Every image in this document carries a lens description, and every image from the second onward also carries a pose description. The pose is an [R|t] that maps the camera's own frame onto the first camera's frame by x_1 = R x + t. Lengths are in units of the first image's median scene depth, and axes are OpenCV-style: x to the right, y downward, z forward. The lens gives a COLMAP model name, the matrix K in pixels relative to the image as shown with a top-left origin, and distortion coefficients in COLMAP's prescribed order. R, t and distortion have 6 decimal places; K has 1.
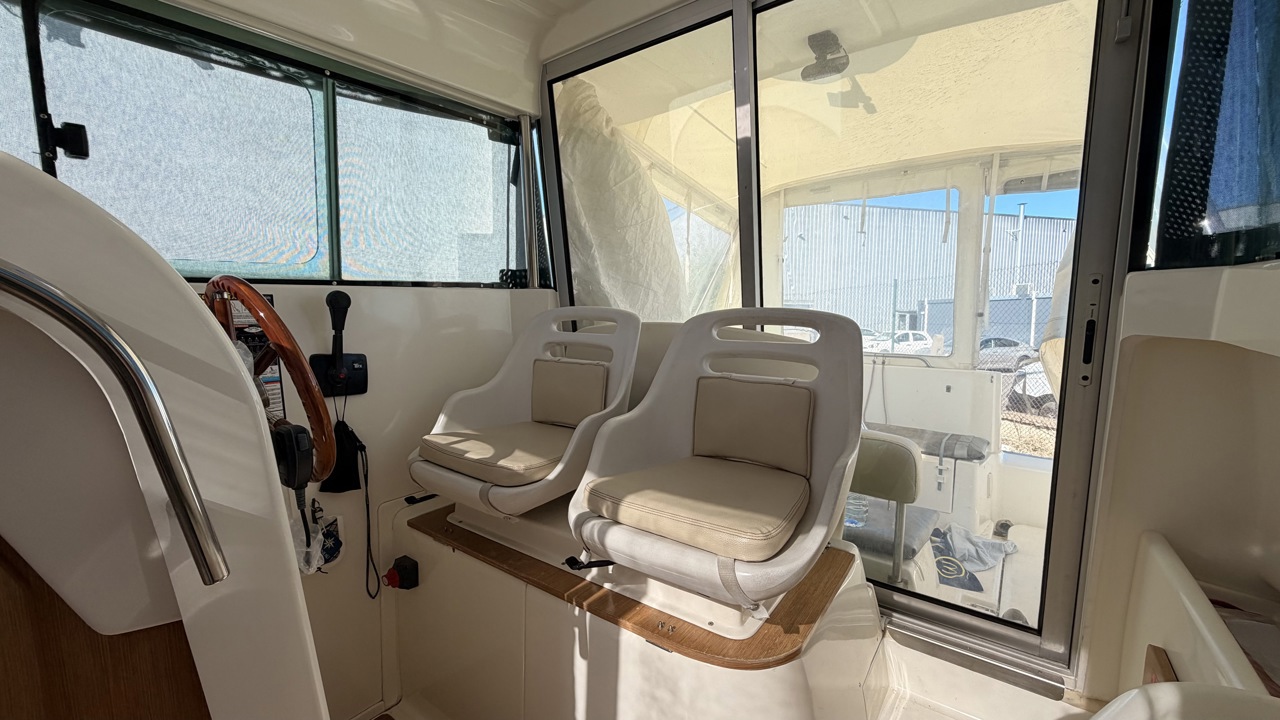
lens RADIAL K [[509.5, 0, 633.6], [0, 509.5, 356.4], [0, 0, 1]] dist [-0.000103, 0.000685]
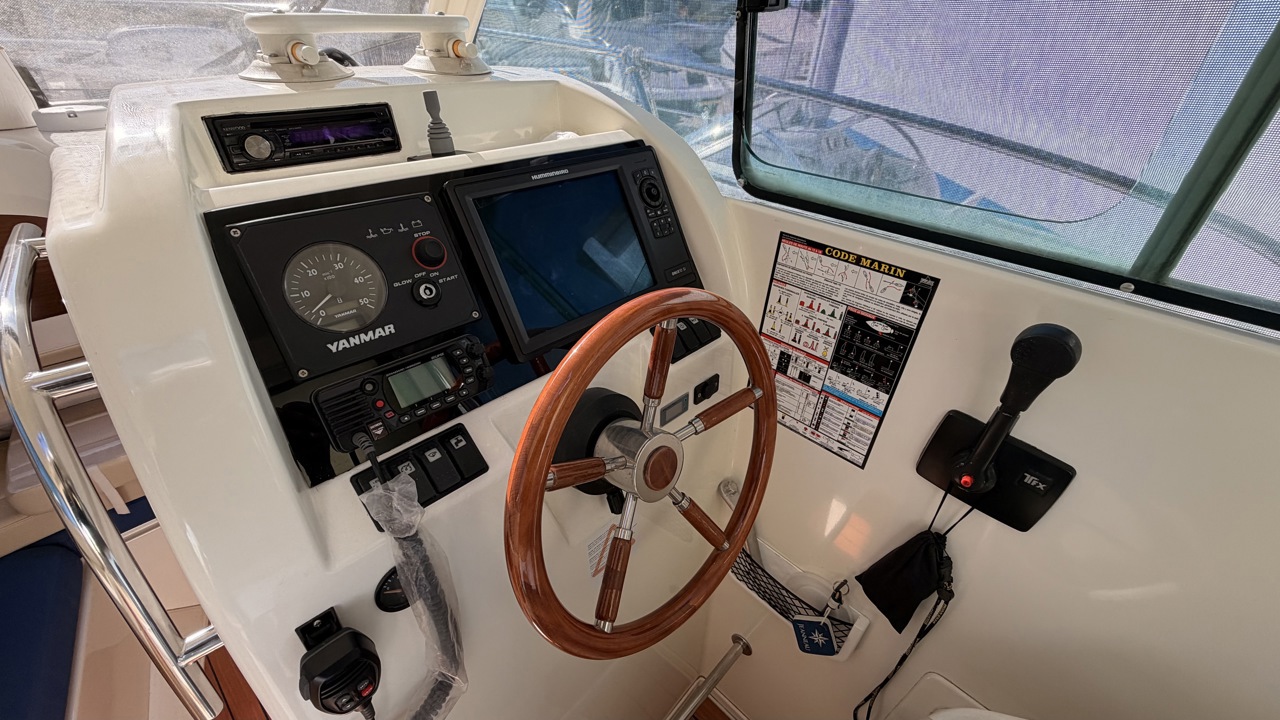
lens RADIAL K [[509.5, 0, 636.3], [0, 509.5, 359.8], [0, 0, 1]] dist [-0.000103, 0.000685]
pose [[-0.117977, 0.581440, -0.804990, -0.210055], [-0.097095, 0.800012, 0.592075, -0.282186], [0.988258, 0.148012, -0.037927, 0.656052]]
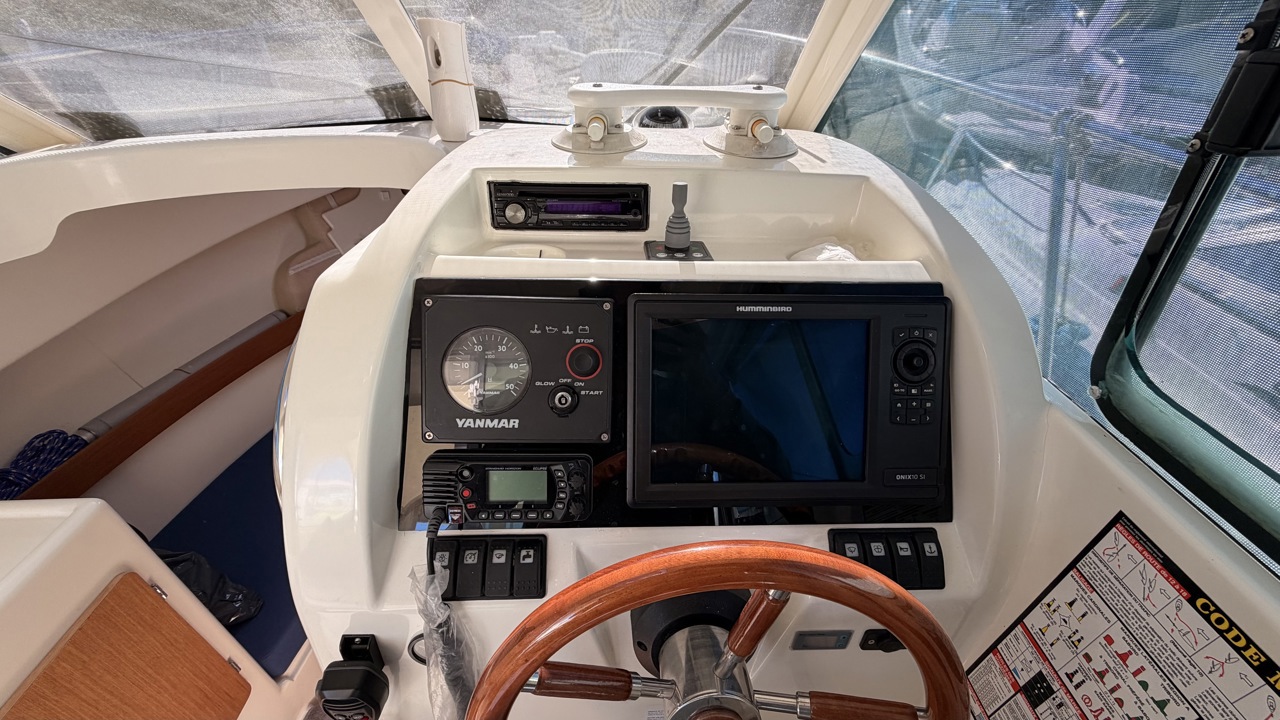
lens RADIAL K [[509.5, 0, 636.2], [0, 509.5, 359.0], [0, 0, 1]] dist [-0.000103, 0.000685]
pose [[-0.760272, 0.386798, -0.521895, -0.386823], [-0.046680, 0.768796, 0.637788, -0.337481], [0.647925, 0.509255, -0.566438, 0.703049]]
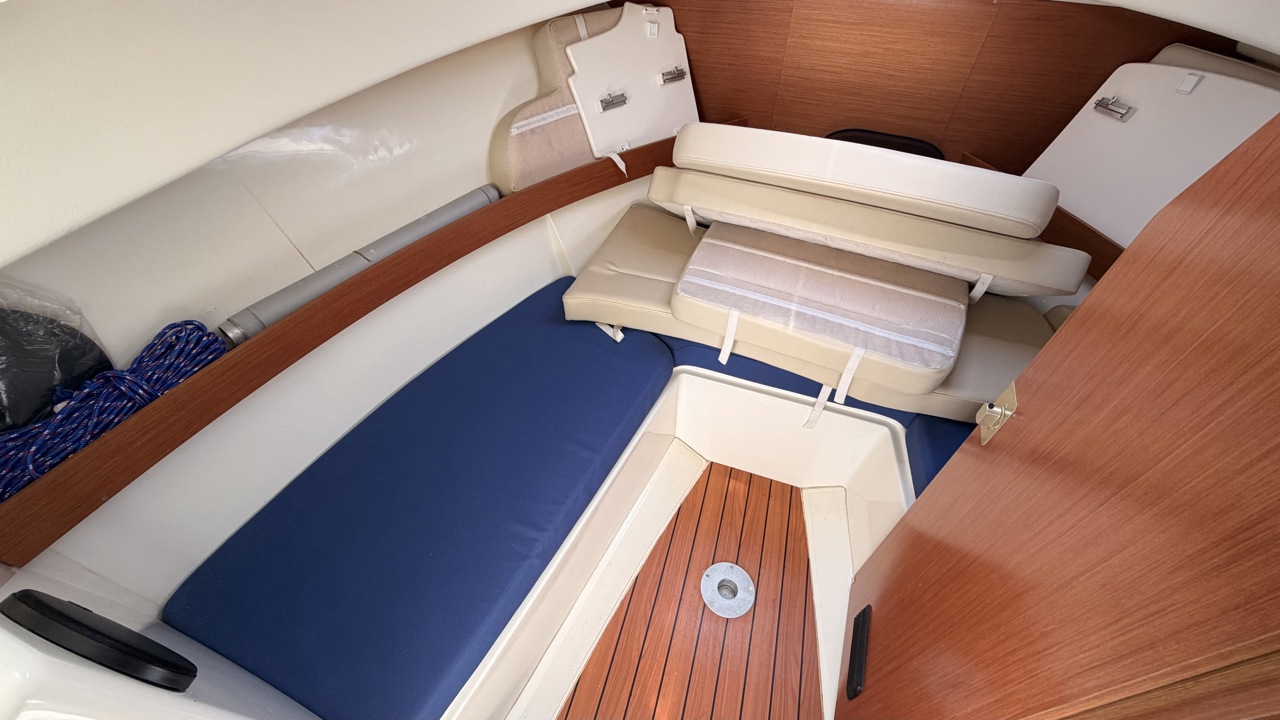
lens RADIAL K [[509.5, 0, 635.8], [0, 509.5, 359.8], [0, 0, 1]] dist [-0.000103, 0.000685]
pose [[-0.951336, 0.240129, -0.193128, -0.420623], [-0.000651, 0.625156, 0.780500, -0.045007], [0.308156, 0.742643, -0.594577, 0.097034]]
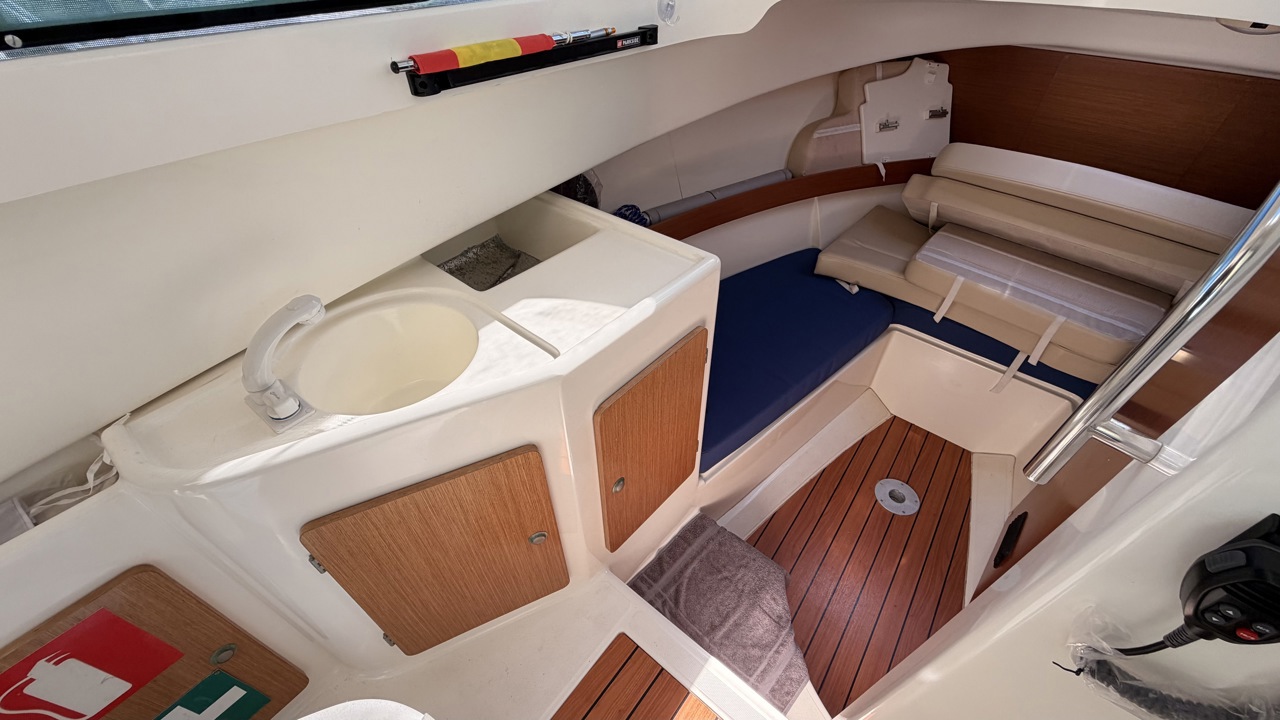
lens RADIAL K [[509.5, 0, 635.1], [0, 509.5, 358.9], [0, 0, 1]] dist [-0.000103, 0.000685]
pose [[-0.998773, -0.011308, 0.048215, -0.040453], [0.027483, 0.683351, 0.729573, -0.186062], [-0.041198, 0.730003, -0.682201, 0.589104]]
